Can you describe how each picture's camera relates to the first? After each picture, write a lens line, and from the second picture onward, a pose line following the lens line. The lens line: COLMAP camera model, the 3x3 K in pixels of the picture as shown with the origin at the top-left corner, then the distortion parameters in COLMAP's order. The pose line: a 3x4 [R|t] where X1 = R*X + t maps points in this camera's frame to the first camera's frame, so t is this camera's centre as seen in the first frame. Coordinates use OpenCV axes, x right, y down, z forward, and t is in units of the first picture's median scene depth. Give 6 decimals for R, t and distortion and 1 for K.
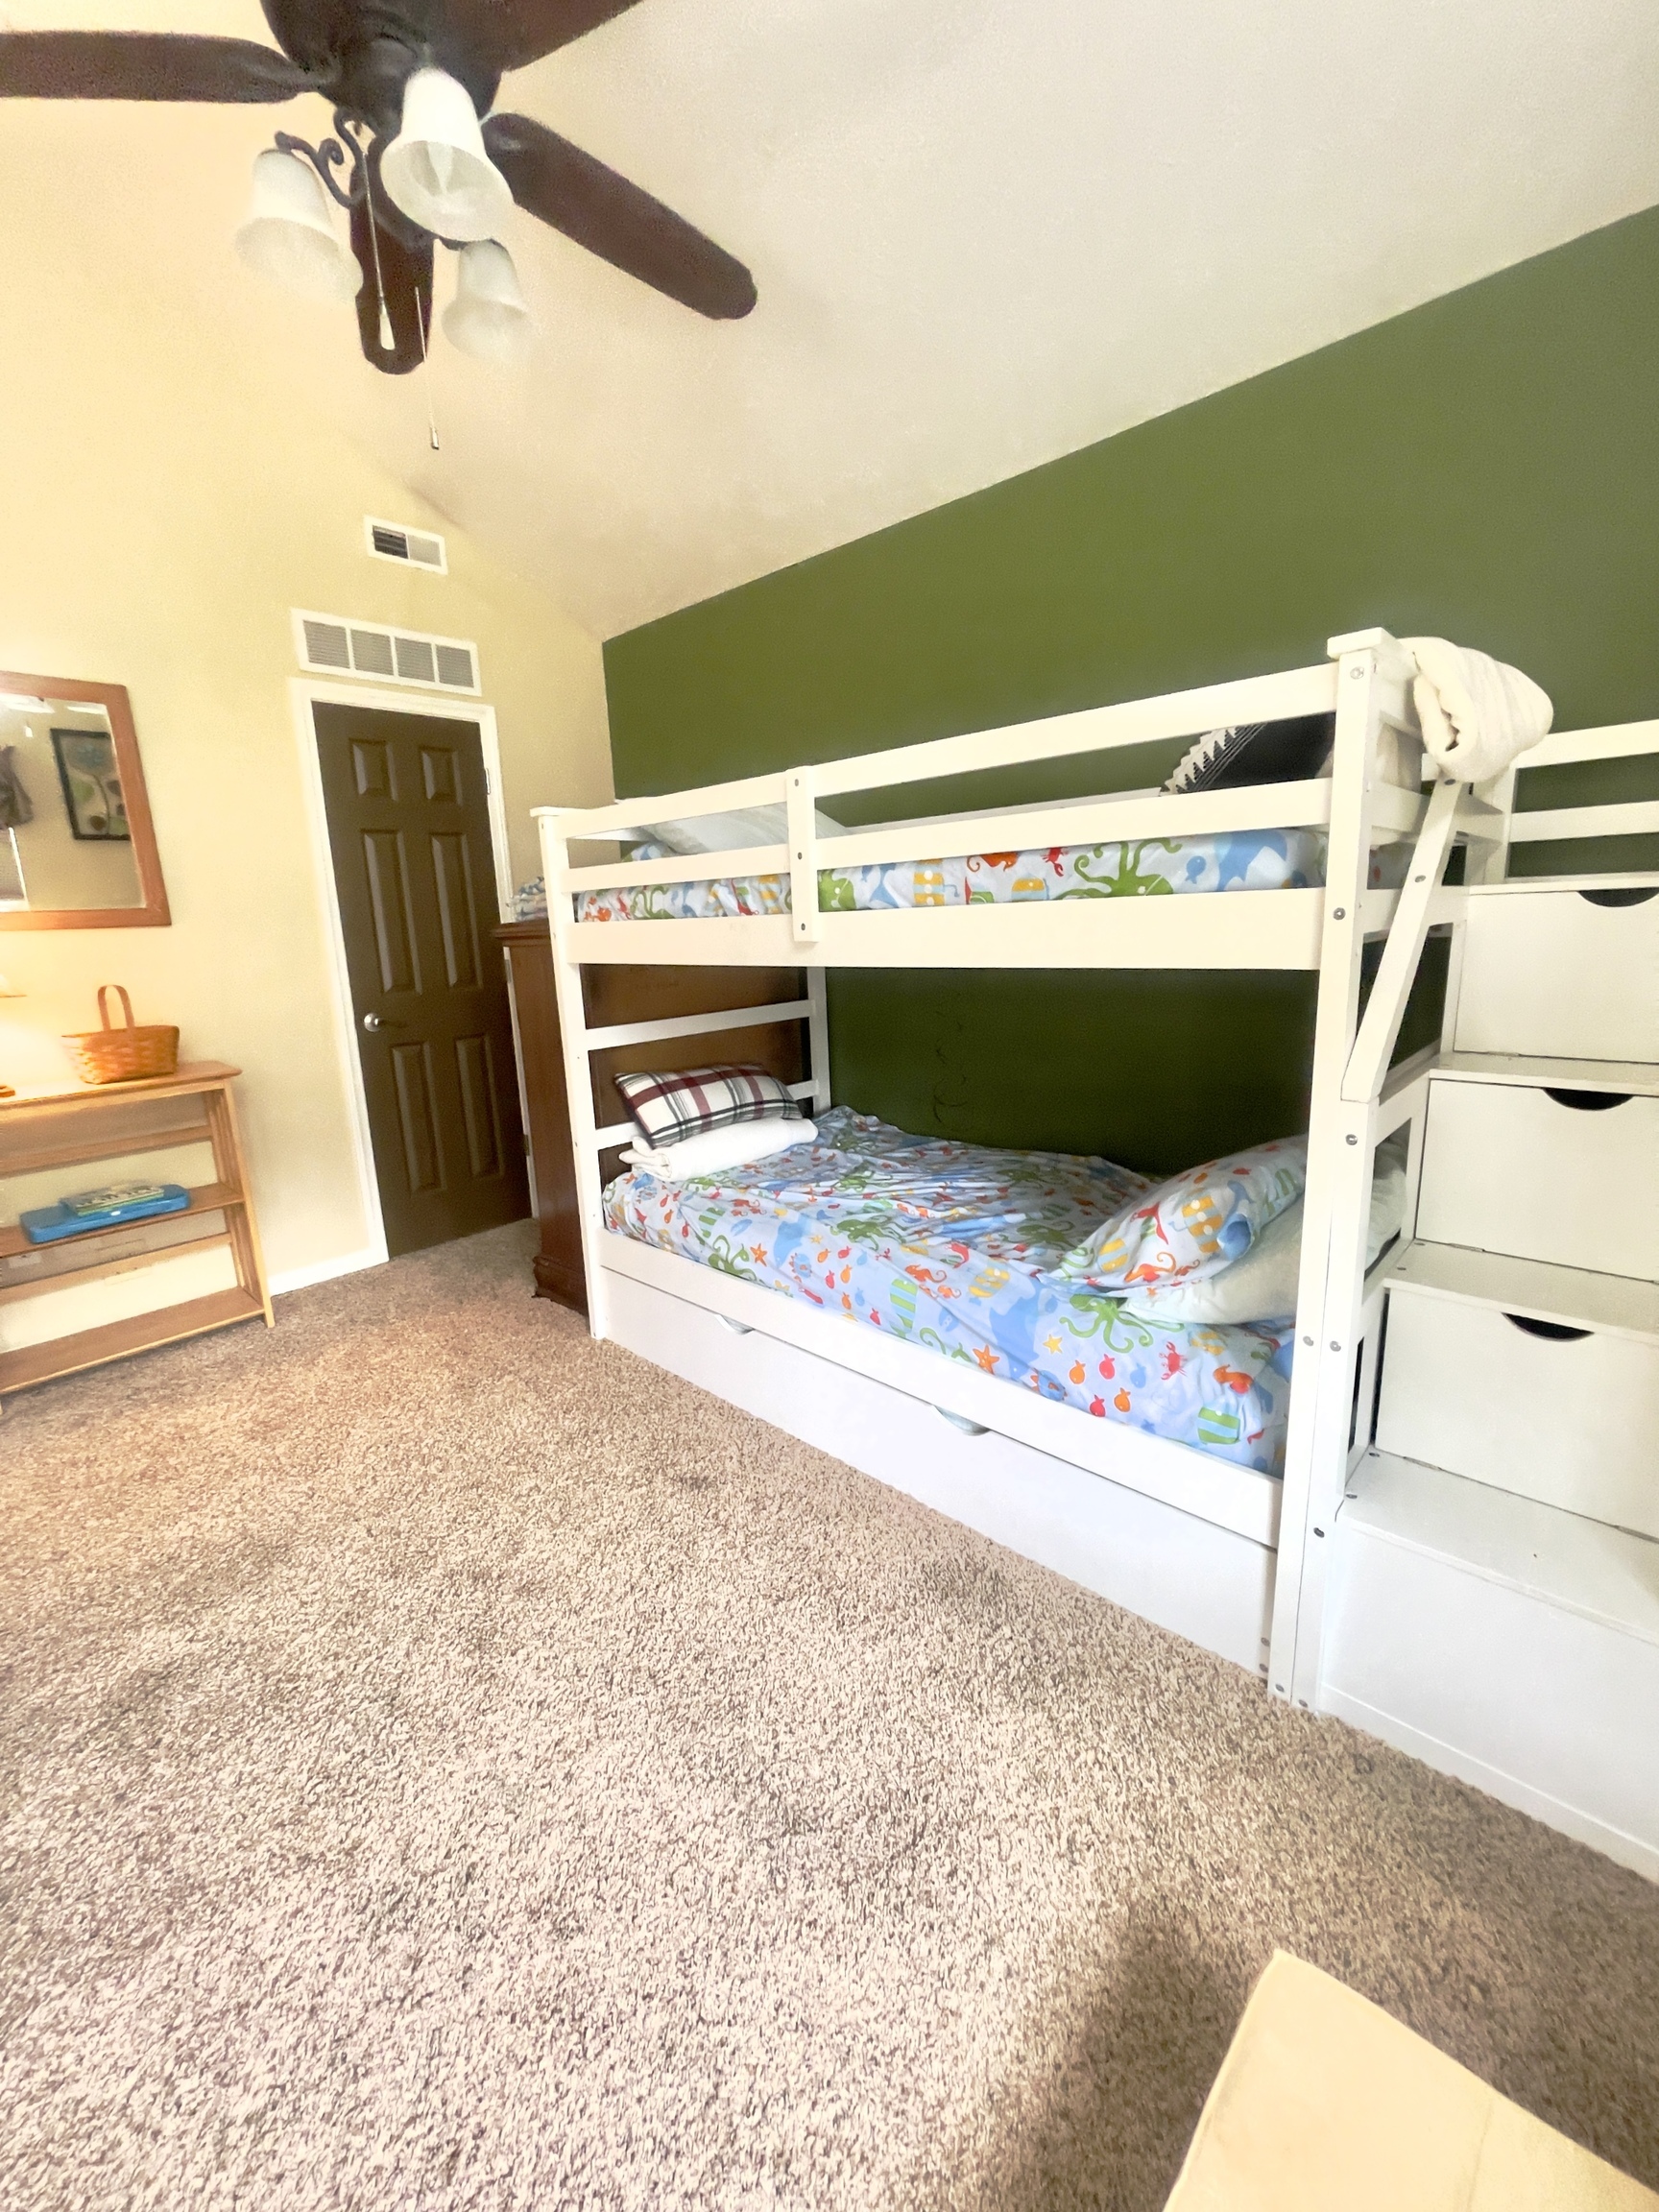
lens RADIAL K [[877.6, 0, 834.8], [0, 877.6, 1098.6], [0, 0, 1]] dist [0.002224, 0.000040]
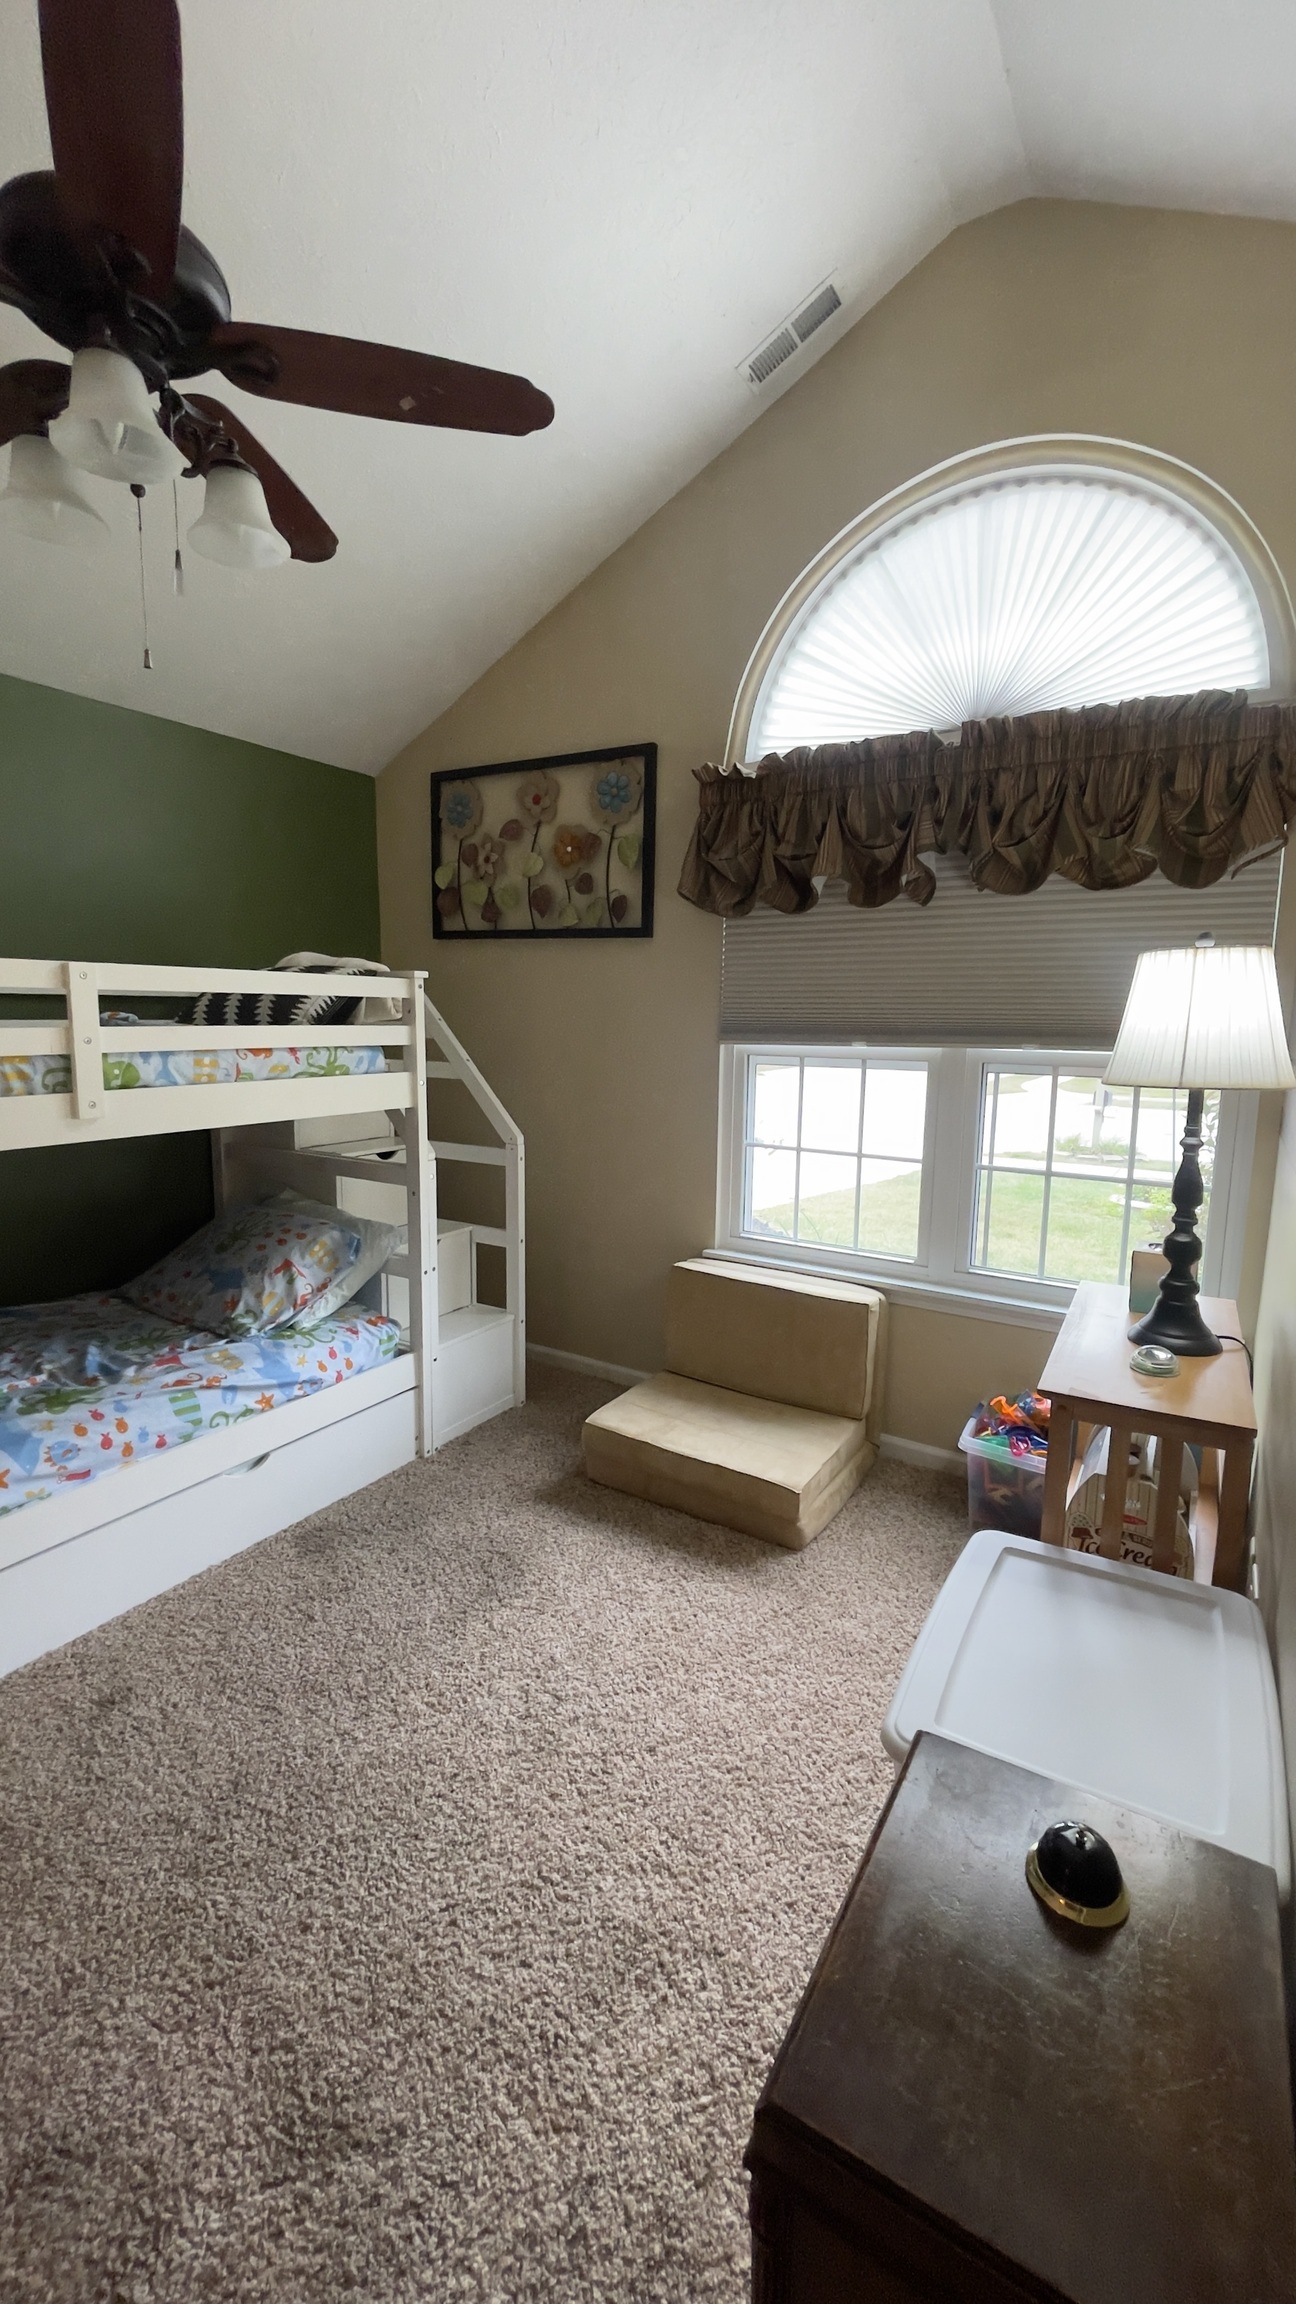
lens RADIAL K [[939.6, 0, 652.1], [0, 939.6, 1151.8], [0, 0, 1]] dist [0.000024, -0.000012]
pose [[-0.199473, -0.106545, 0.974094, -1.396099], [0.189820, 0.971041, 0.145082, -0.192002], [-0.961342, 0.213842, -0.173472, 0.602820]]
